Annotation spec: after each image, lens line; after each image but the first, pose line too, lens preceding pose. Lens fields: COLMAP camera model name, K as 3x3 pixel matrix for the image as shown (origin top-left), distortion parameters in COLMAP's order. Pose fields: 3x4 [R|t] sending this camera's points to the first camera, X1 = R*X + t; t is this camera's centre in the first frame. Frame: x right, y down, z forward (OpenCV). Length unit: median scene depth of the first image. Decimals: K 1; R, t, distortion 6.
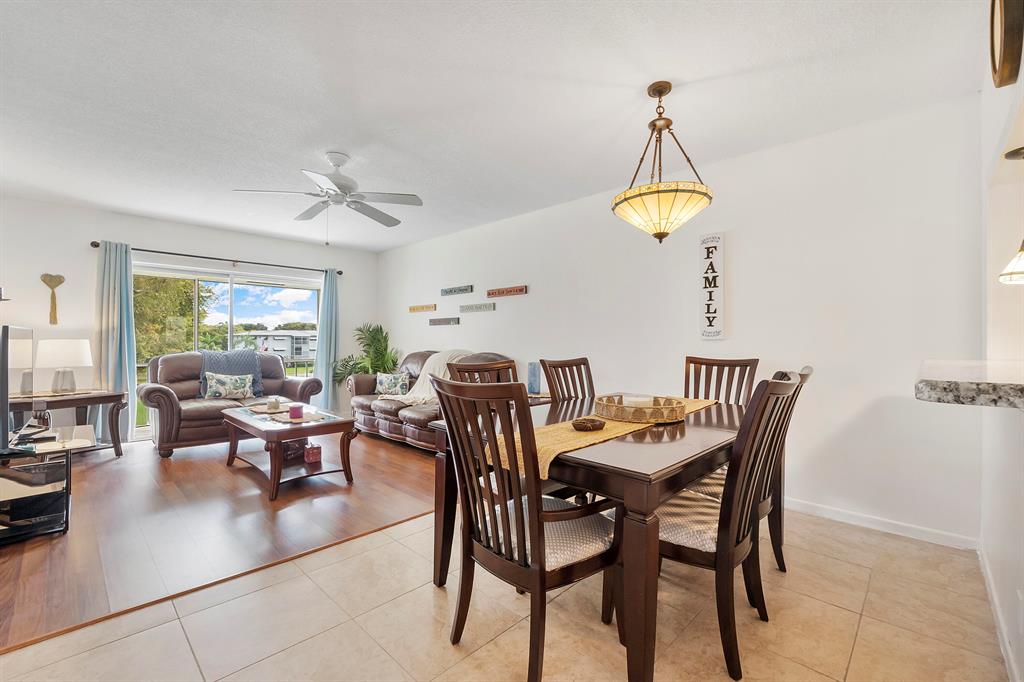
lens RADIAL K [[432.6, 0, 511.5], [0, 432.6, 347.3], [0, 0, 1]] dist [-0.003089, -0.000392]
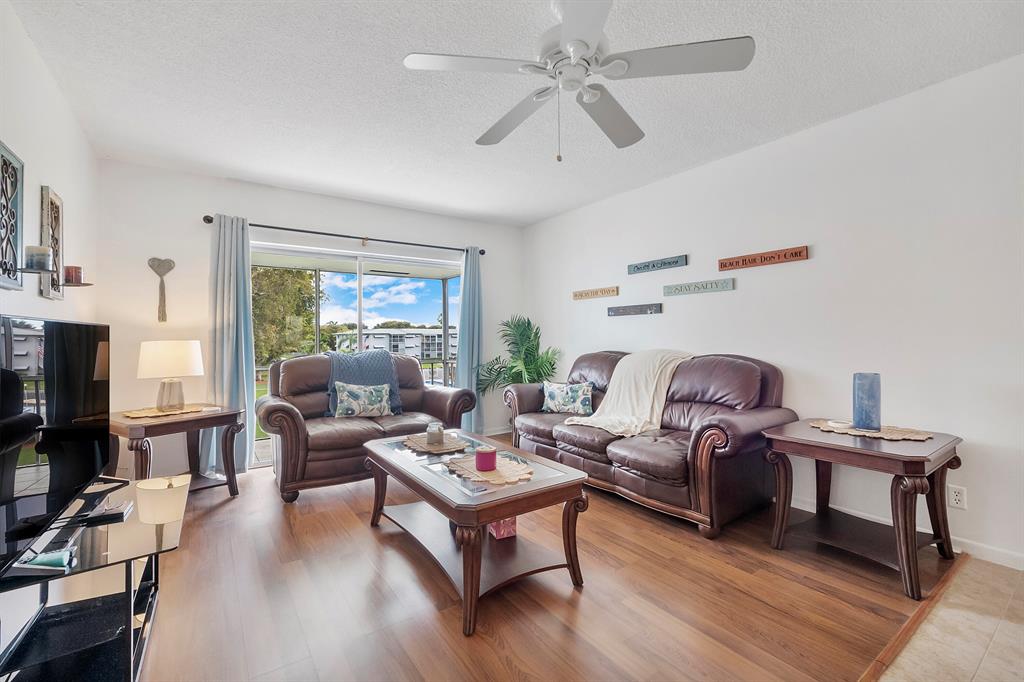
lens RADIAL K [[433.2, 0, 512.0], [0, 433.2, 341.0], [0, 0, 1]] dist [-0.002449, -0.000427]
pose [[0.982004, -0.008640, -0.188661, -0.254443], [0.007580, 0.999951, -0.006338, -0.006779], [0.188706, 0.004794, 0.982022, 0.306261]]
